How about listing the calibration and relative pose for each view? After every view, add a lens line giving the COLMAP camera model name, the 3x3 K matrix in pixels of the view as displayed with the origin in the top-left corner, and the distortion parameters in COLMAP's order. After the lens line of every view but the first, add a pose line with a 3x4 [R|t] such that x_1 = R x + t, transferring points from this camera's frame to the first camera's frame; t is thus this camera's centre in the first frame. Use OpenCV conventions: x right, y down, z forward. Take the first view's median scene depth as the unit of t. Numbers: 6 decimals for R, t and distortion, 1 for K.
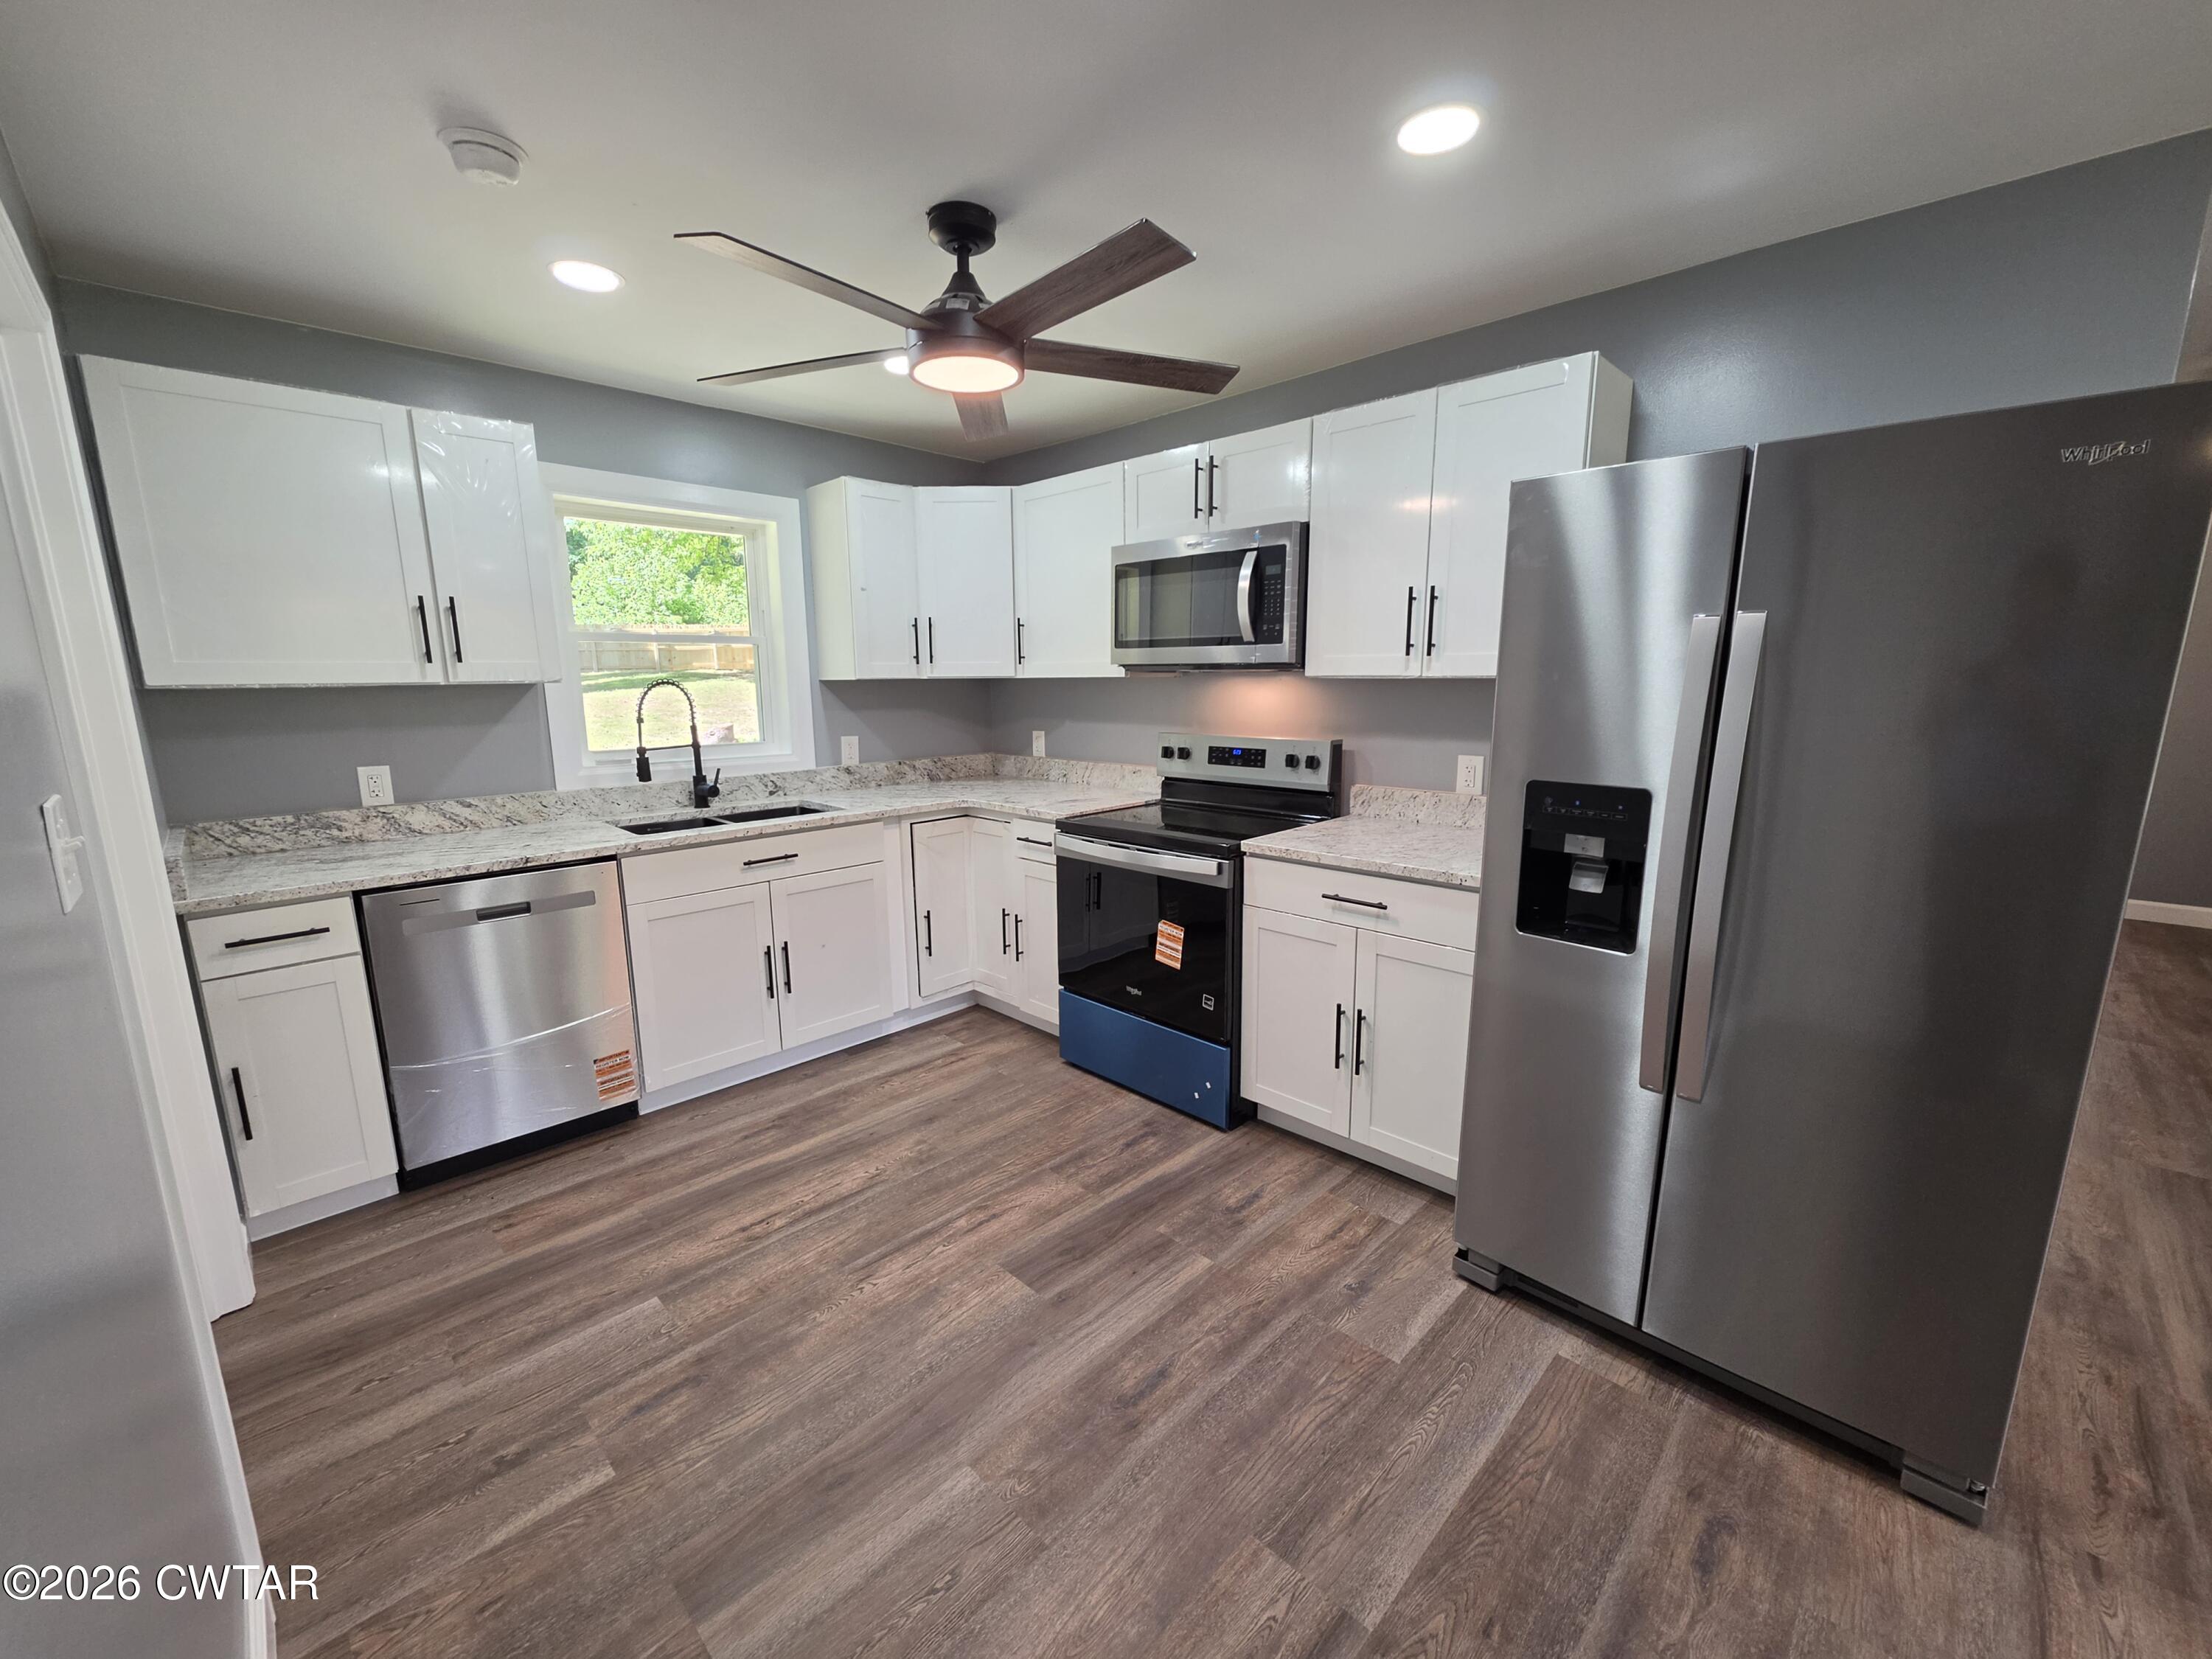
lens RADIAL K [[888.4, 0, 1118.3], [0, 888.4, 832.6], [0, 0, 1]] dist [-0.006430, 0.002598]
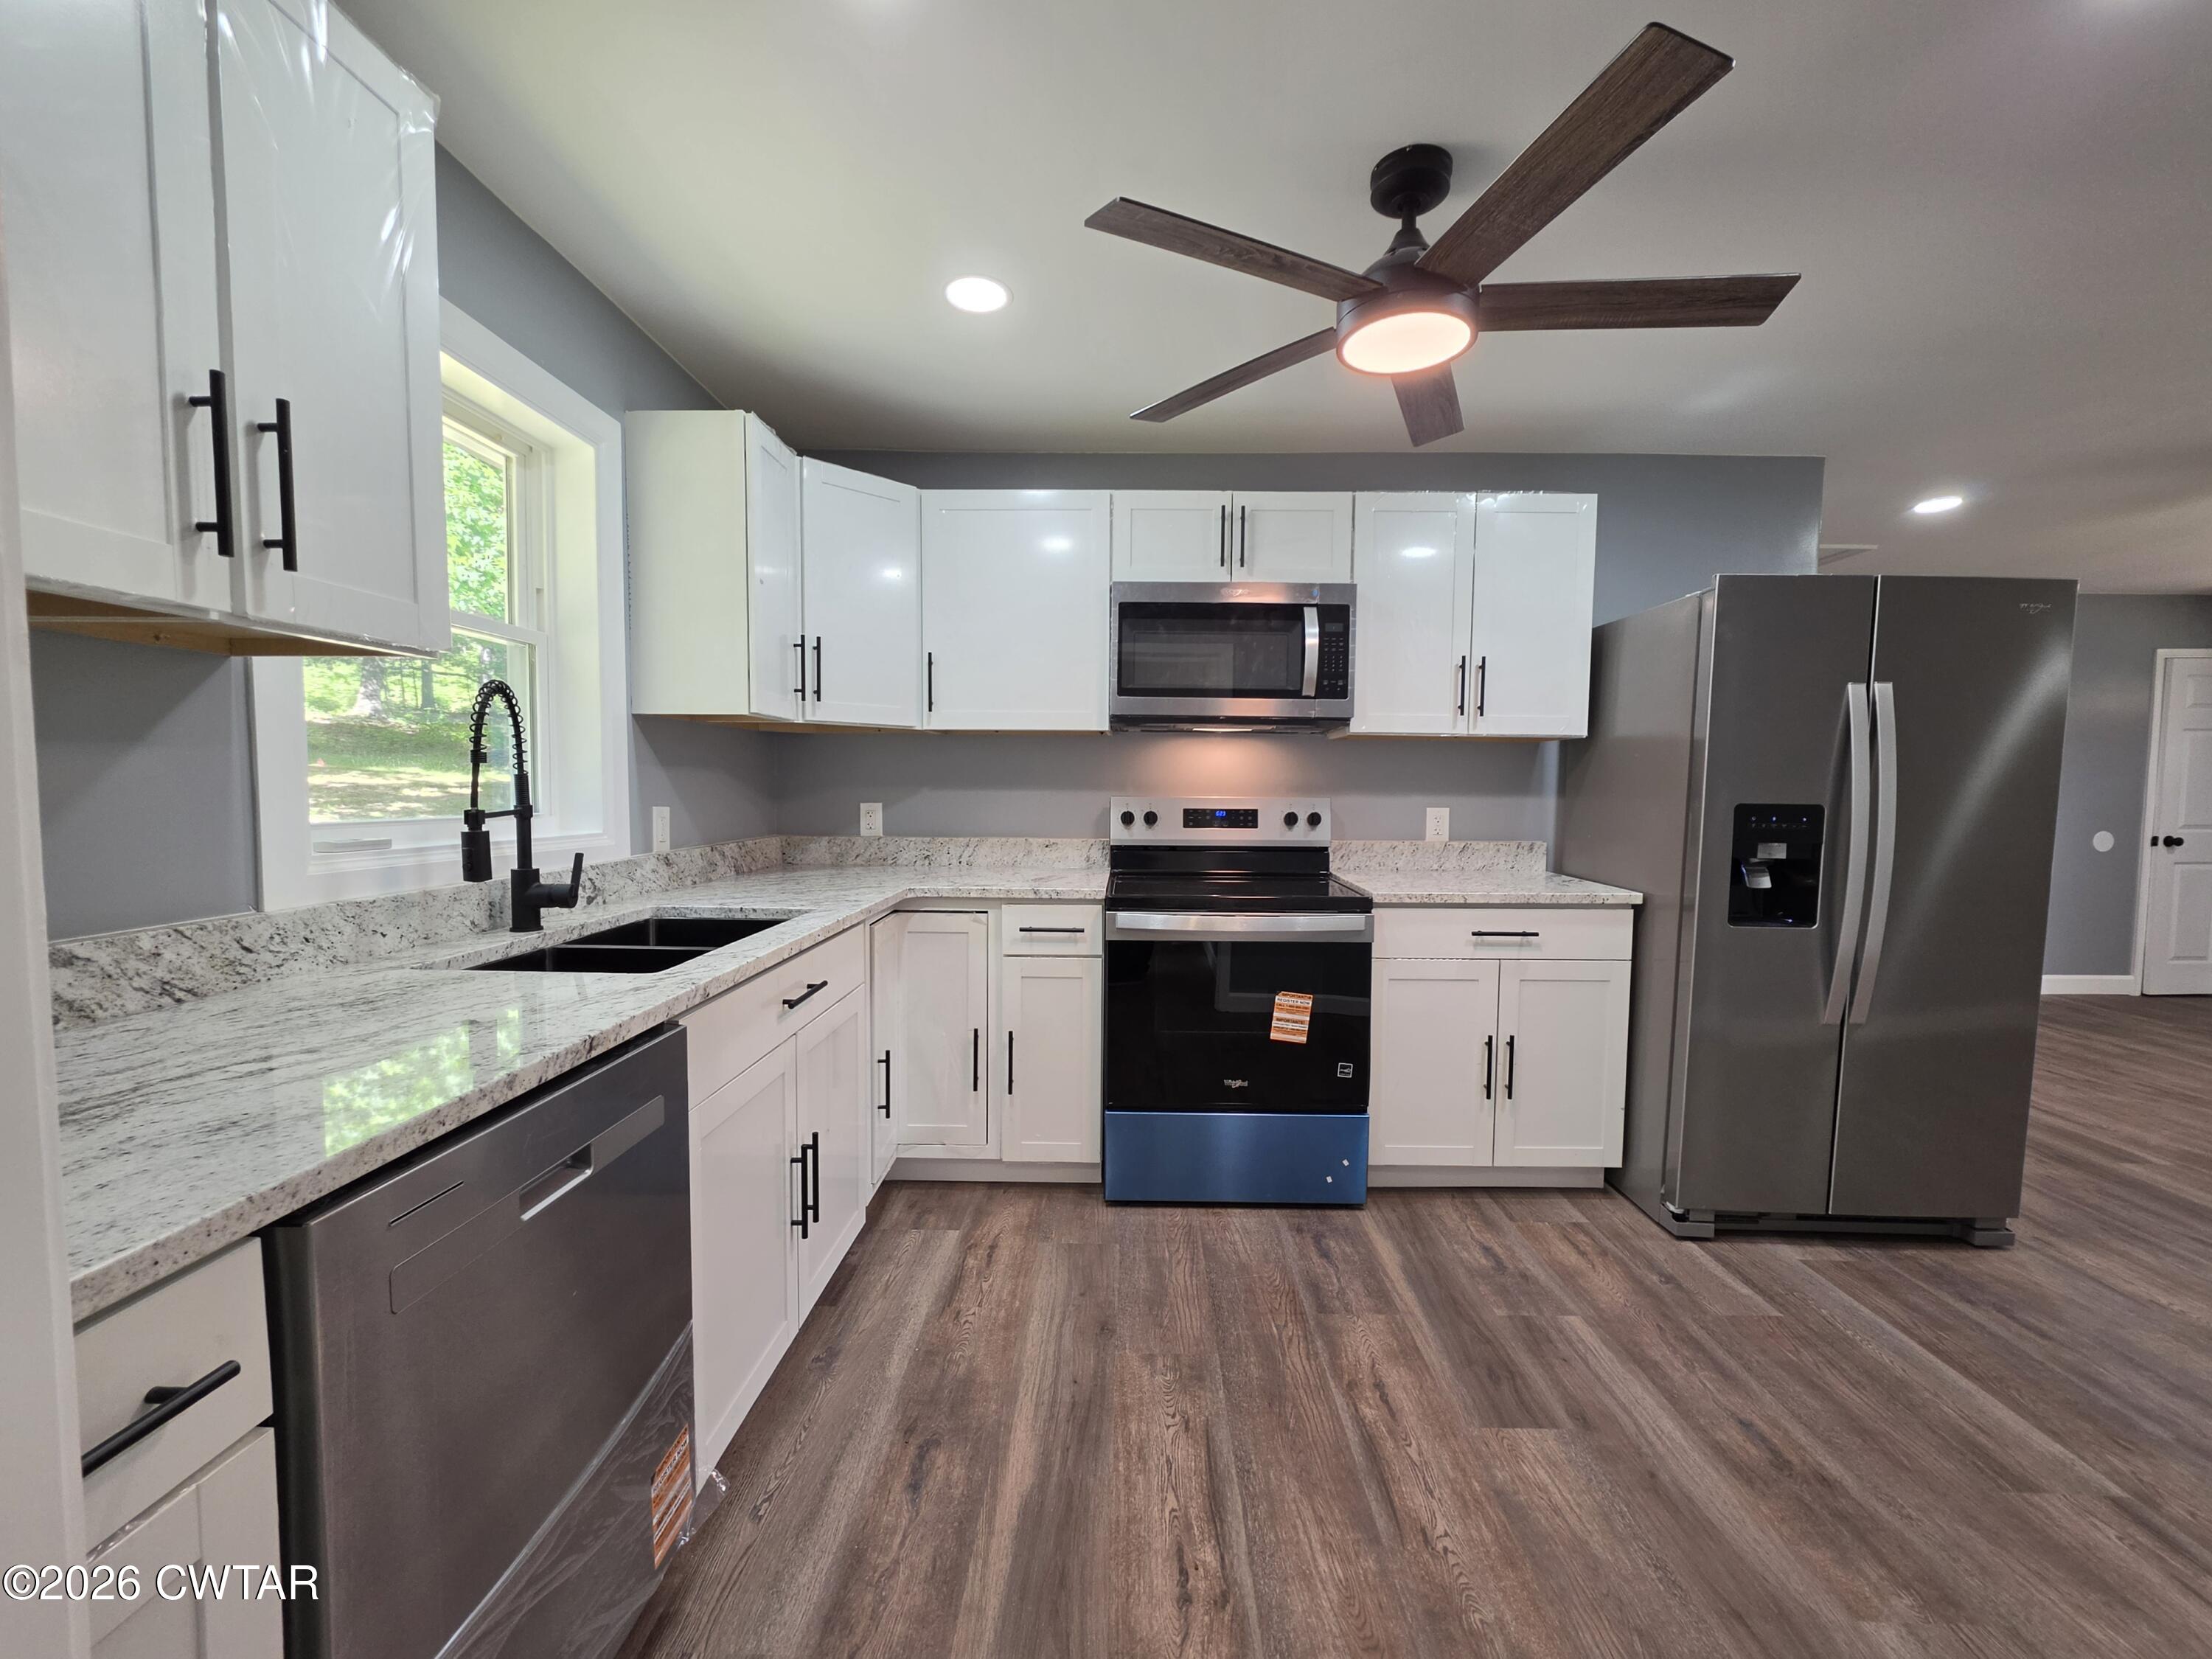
lens RADIAL K [[888.4, 0, 1113.0], [0, 888.4, 835.7], [0, 0, 1]] dist [-0.006430, 0.002598]
pose [[0.723591, -0.025236, 0.689767, -0.674965], [0.106511, 0.991444, -0.075460, -0.008147], [-0.681961, 0.128070, 0.720088, 0.439964]]
